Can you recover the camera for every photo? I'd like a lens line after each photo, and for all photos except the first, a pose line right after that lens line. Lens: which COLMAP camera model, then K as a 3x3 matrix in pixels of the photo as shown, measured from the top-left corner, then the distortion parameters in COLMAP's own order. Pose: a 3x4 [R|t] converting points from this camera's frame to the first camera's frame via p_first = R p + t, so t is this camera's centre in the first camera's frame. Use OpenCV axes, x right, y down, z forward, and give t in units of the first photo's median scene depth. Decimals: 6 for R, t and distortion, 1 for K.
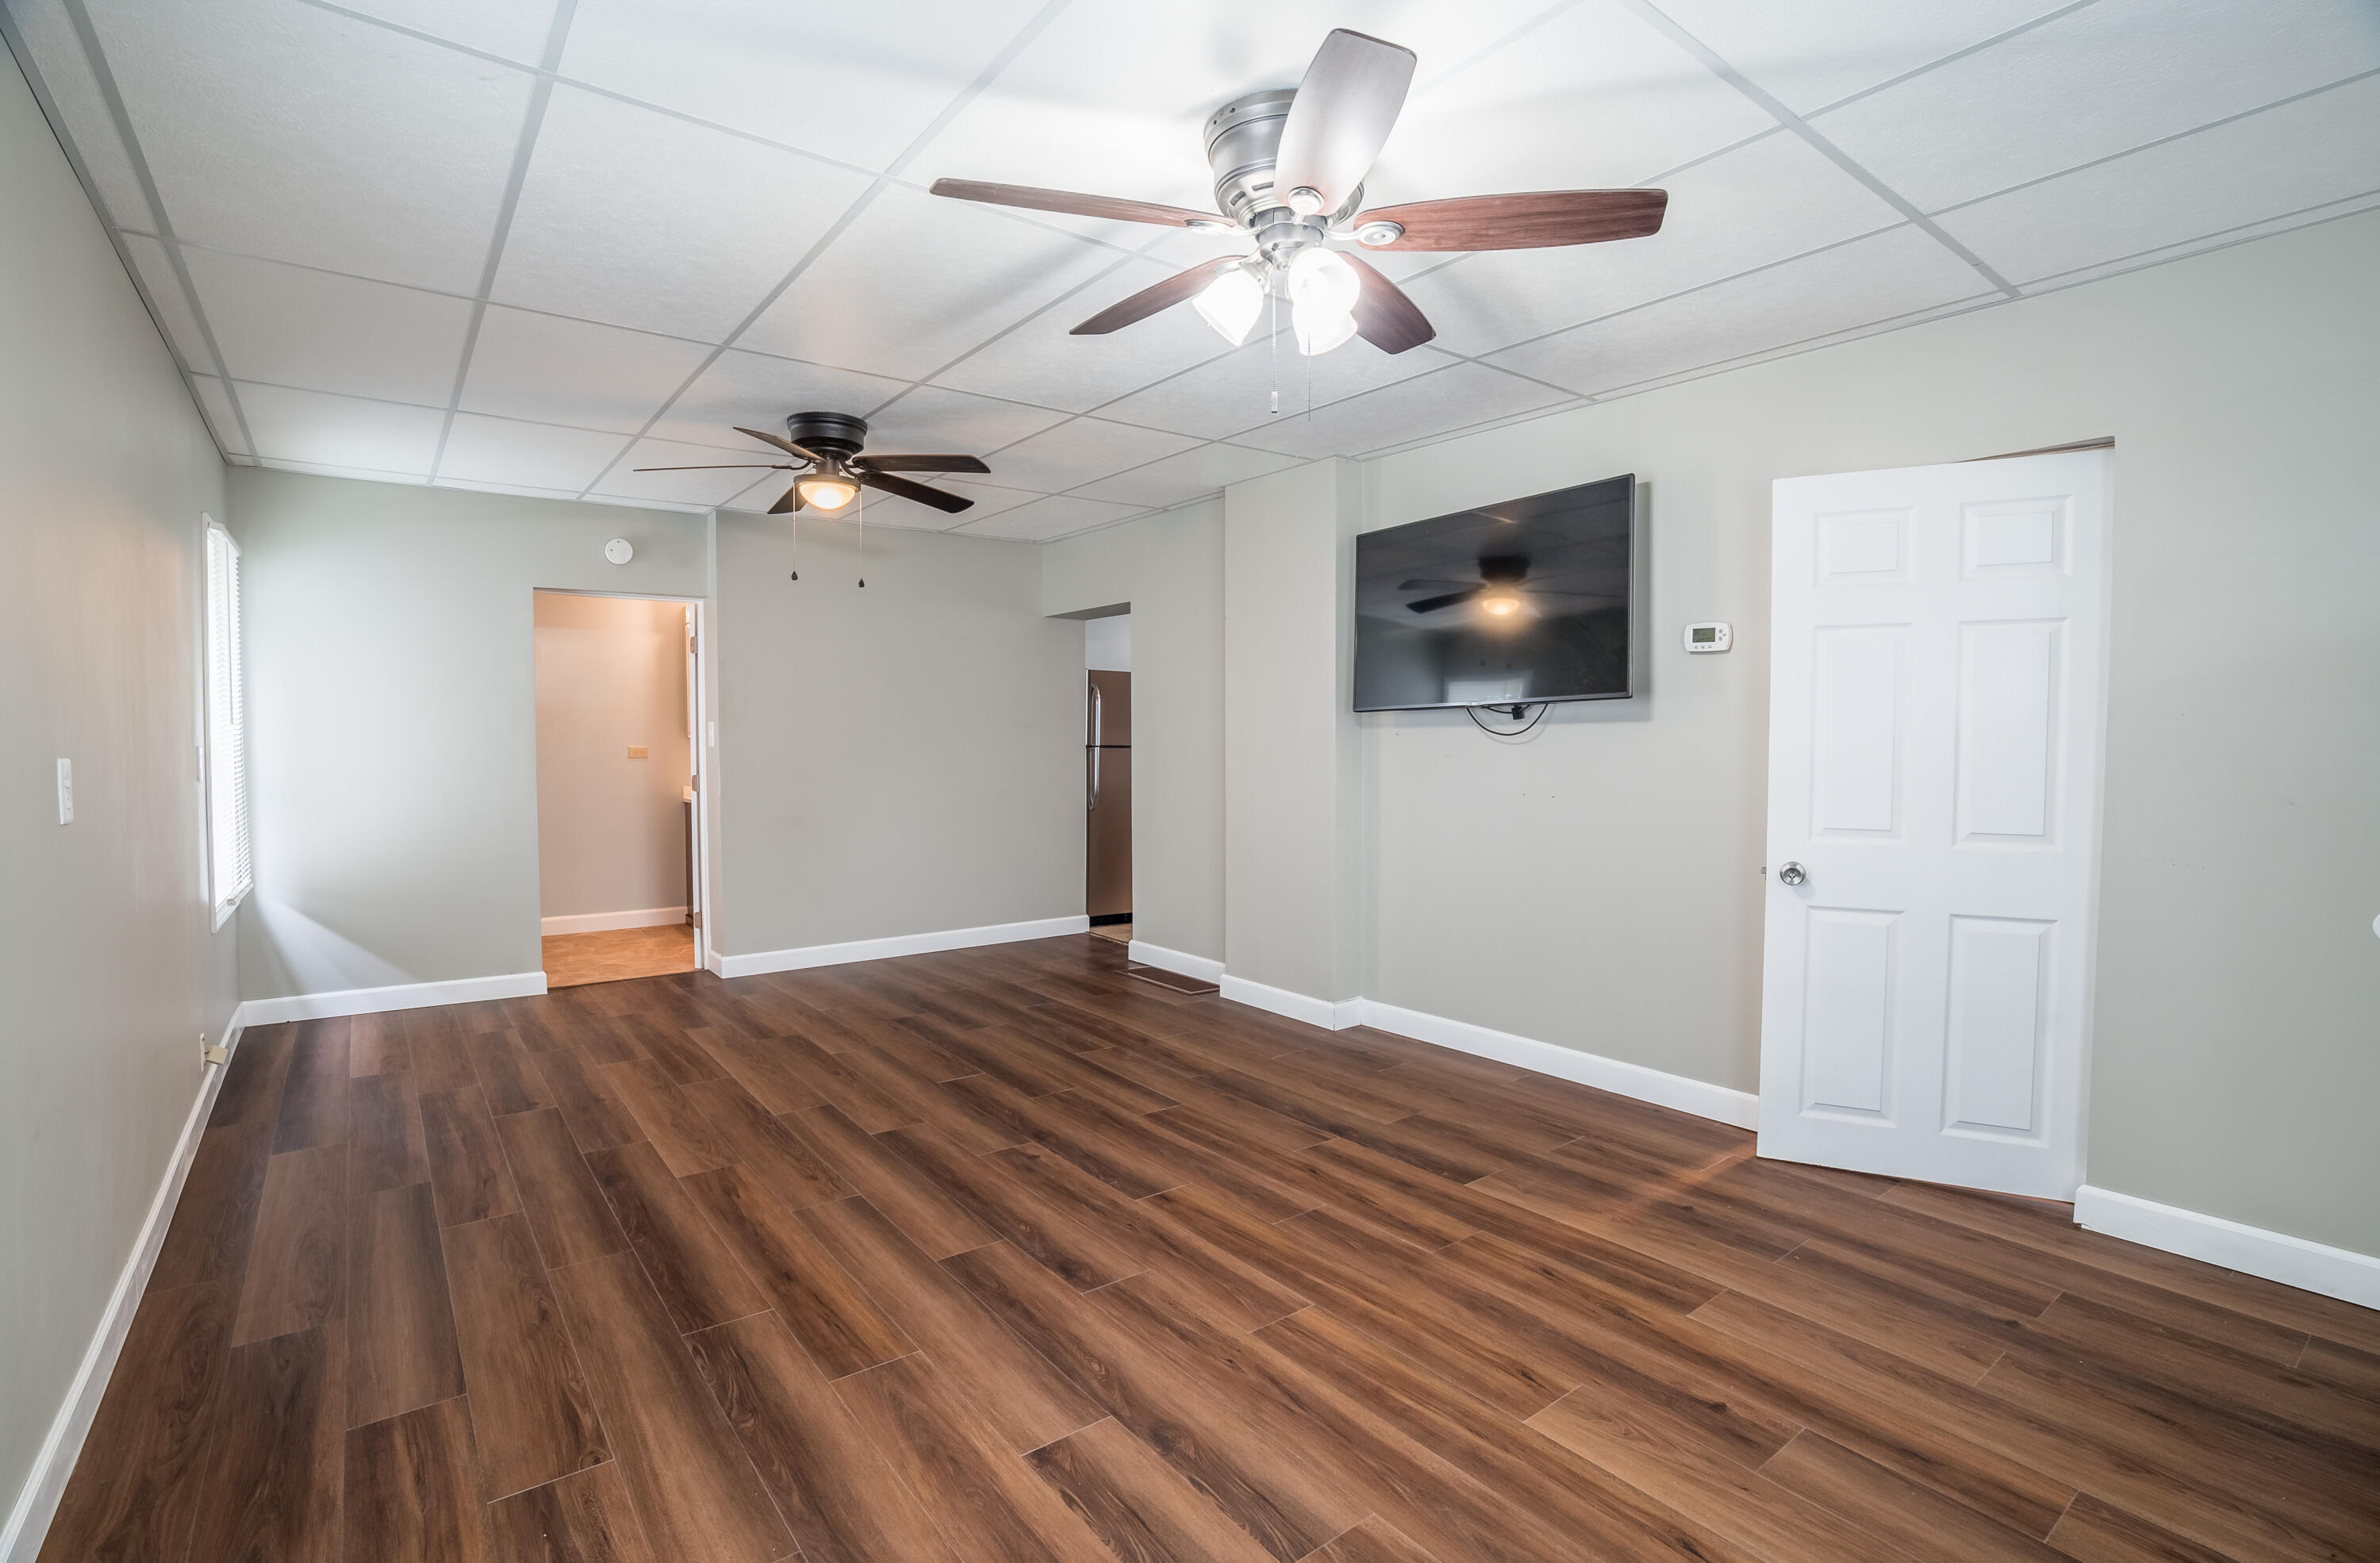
lens RADIAL K [[1099.0, 0, 1183.9], [0, 1099.0, 788.6], [0, 0, 1]] dist [-0.001851, 0.001112]
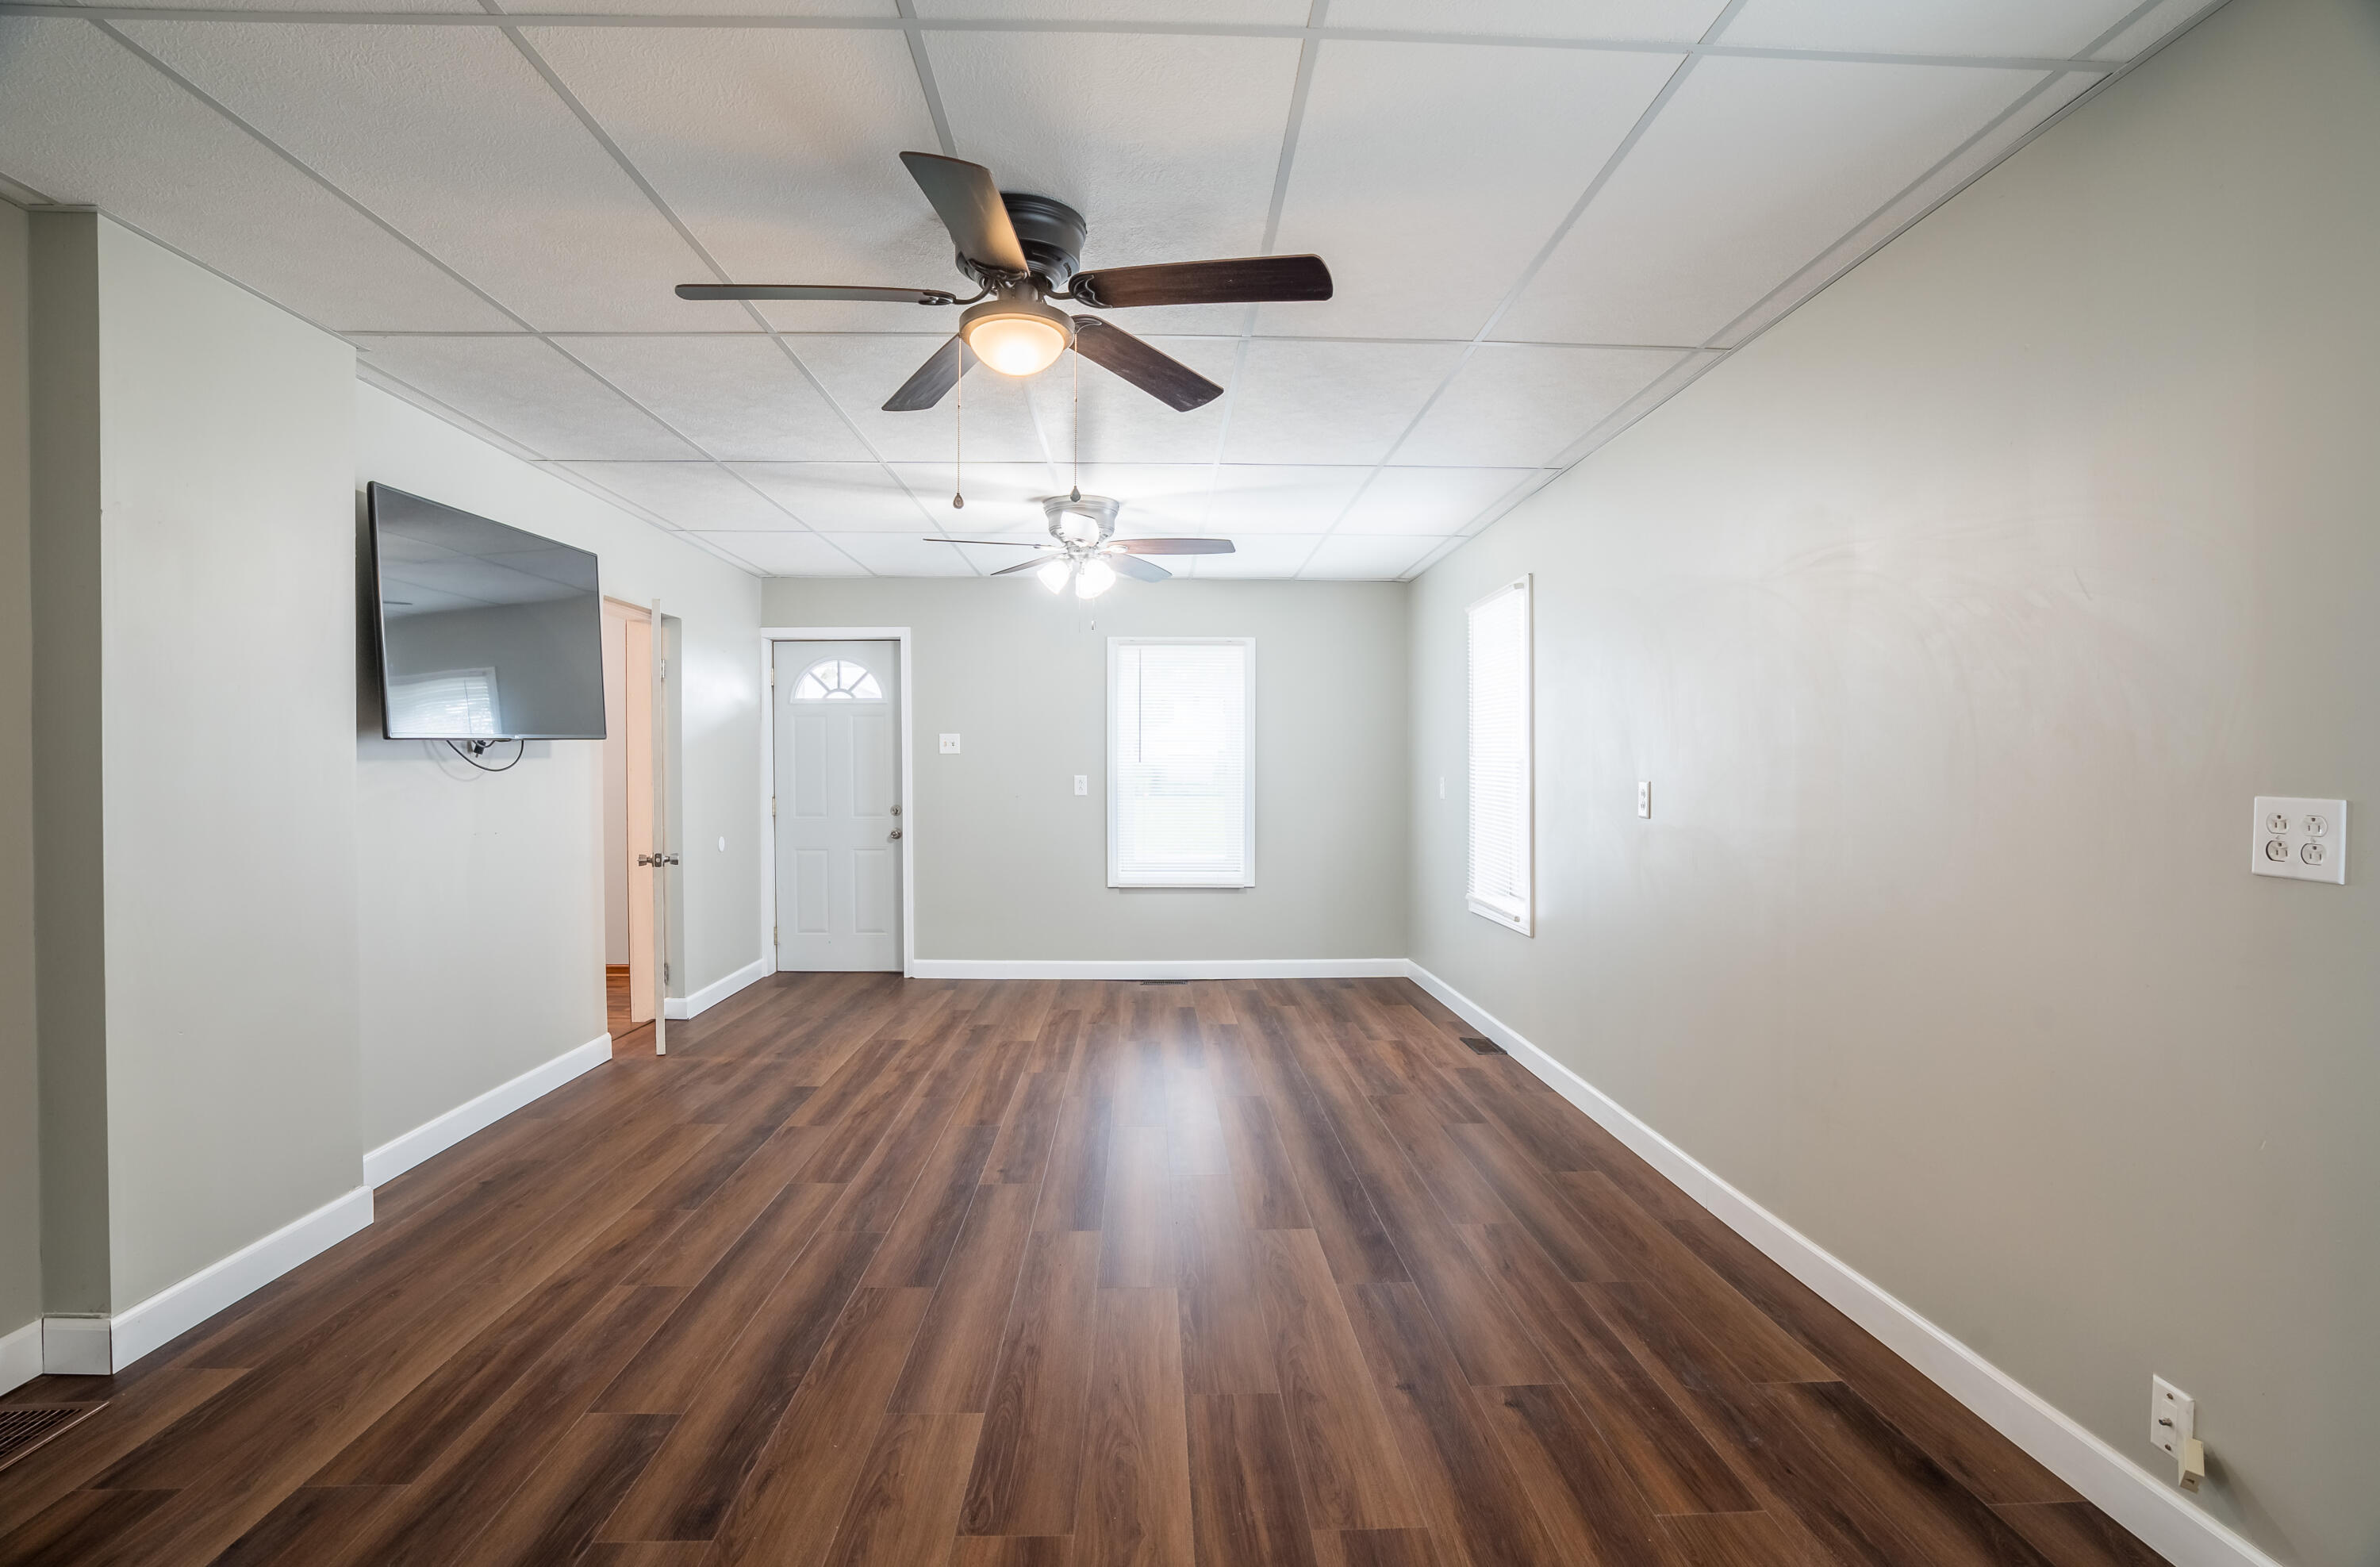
lens RADIAL K [[1099.0, 0, 1183.9], [0, 1099.0, 790.6], [0, 0, 1]] dist [-0.001851, 0.001112]
pose [[-0.814050, -0.003118, 0.580787, -0.843600], [0.034969, 0.997908, 0.054372, -0.068852], [-0.579742, 0.064571, -0.812238, 1.659600]]
